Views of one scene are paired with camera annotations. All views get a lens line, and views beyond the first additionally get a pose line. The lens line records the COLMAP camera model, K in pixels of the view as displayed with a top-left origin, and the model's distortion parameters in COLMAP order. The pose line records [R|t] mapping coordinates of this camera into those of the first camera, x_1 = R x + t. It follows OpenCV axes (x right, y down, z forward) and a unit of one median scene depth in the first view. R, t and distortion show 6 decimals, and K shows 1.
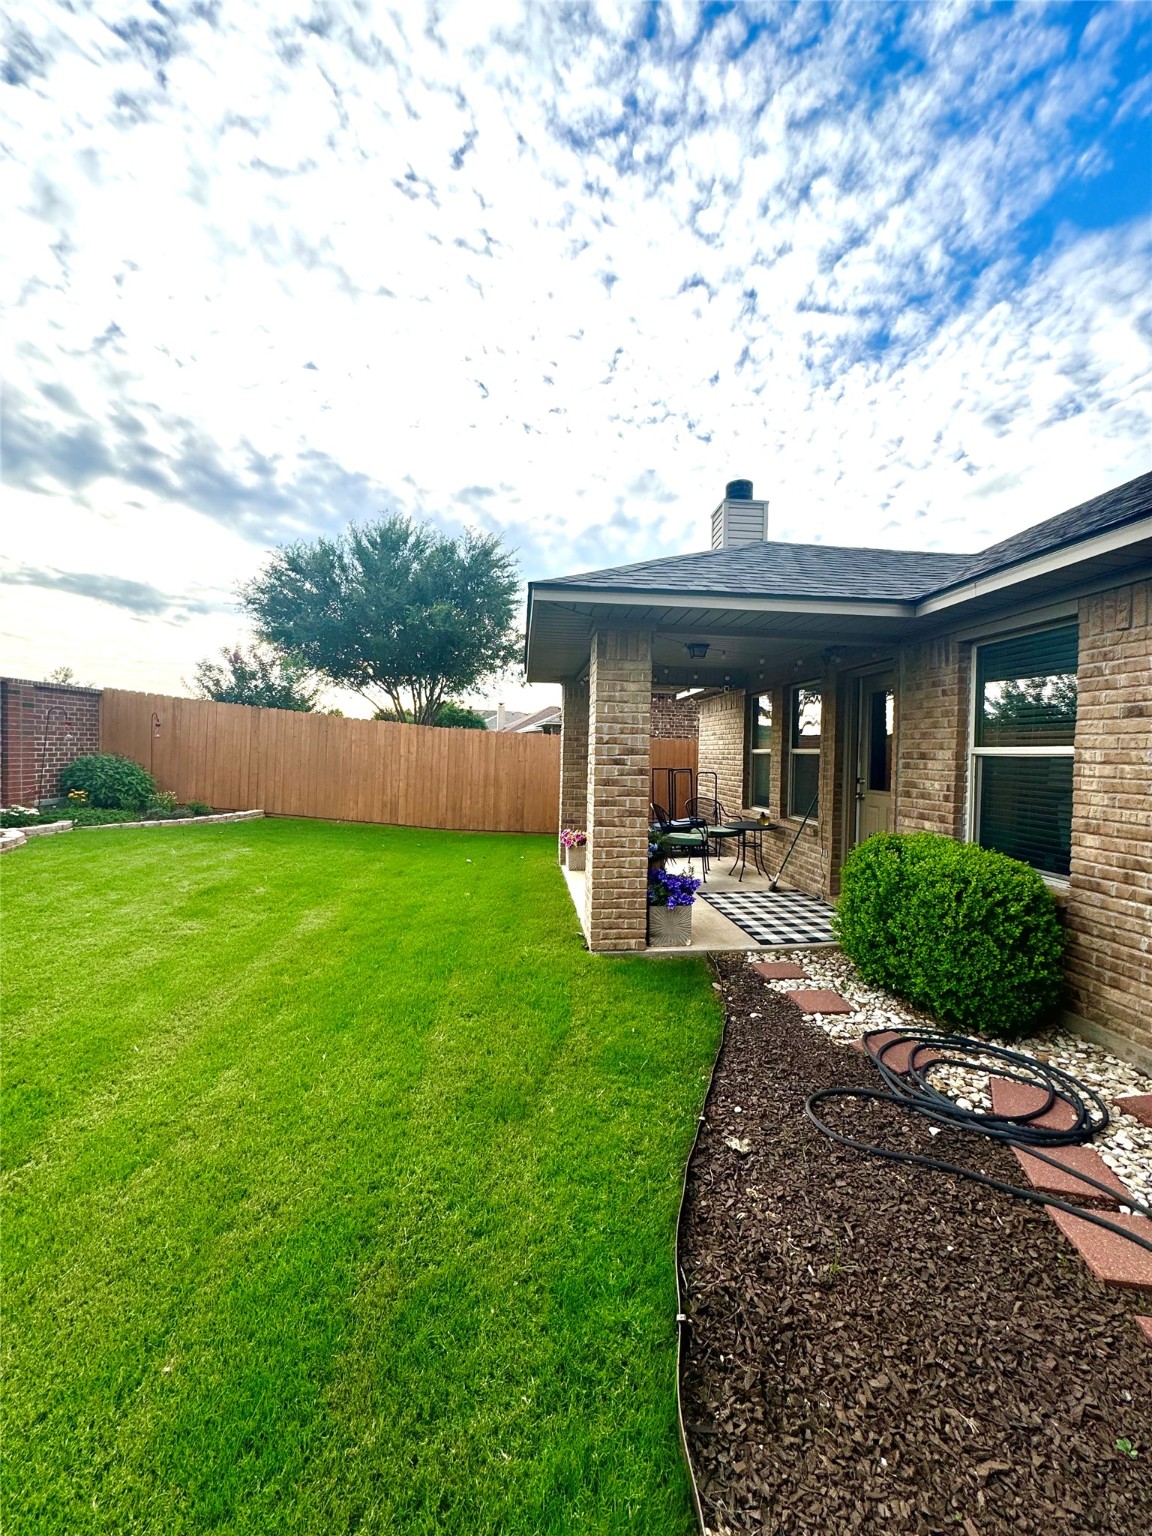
lens RADIAL K [[611.4, 0, 577.2], [0, 611.4, 764.7], [0, 0, 1]] dist [-0.000605, 0.000011]
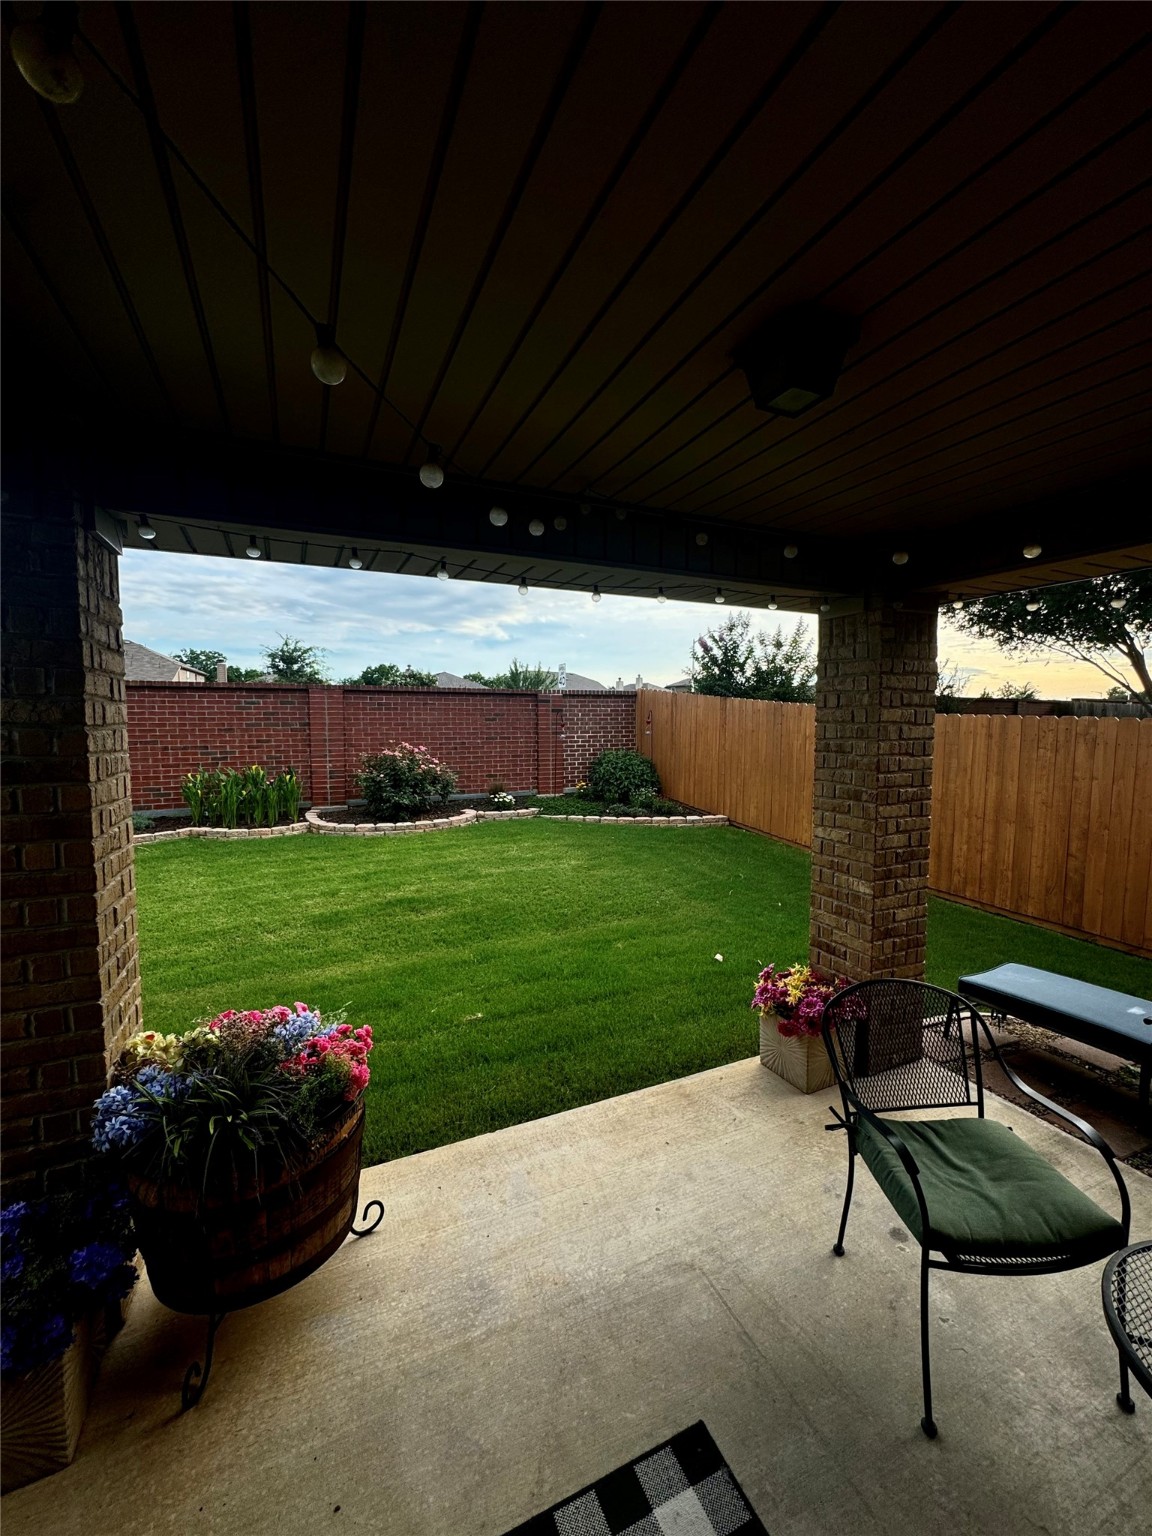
lens RADIAL K [[611.4, 0, 579.9], [0, 611.4, 769.8], [0, 0, 1]] dist [-0.000605, 0.000011]
pose [[0.327639, 0.048676, -0.943548, 0.223530], [-0.015332, 0.998814, 0.046204, -0.027956], [0.944679, -0.000672, 0.327997, 0.507054]]
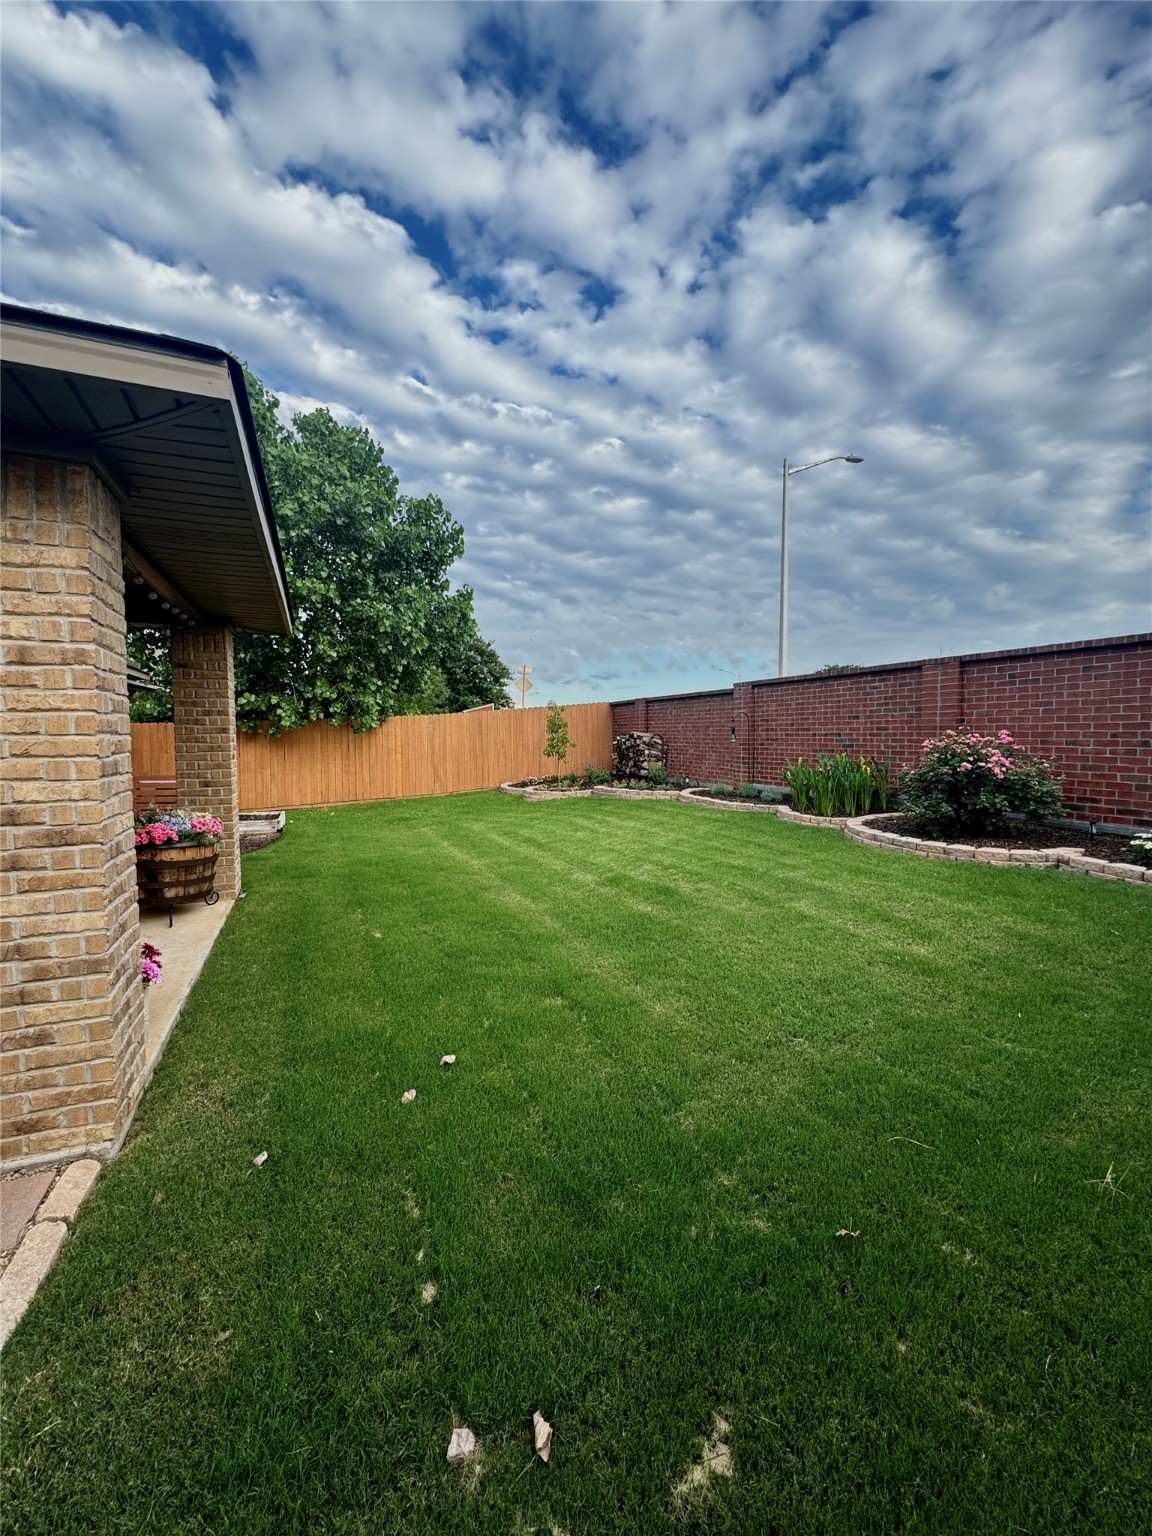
lens RADIAL K [[611.4, 0, 579.3], [0, 611.4, 767.6], [0, 0, 1]] dist [-0.000605, 0.000011]
pose [[-0.950300, -0.003529, -0.311317, -0.262034], [-0.027871, 0.996885, 0.073776, -0.015195], [0.310087, 0.078786, -0.947438, 1.195634]]
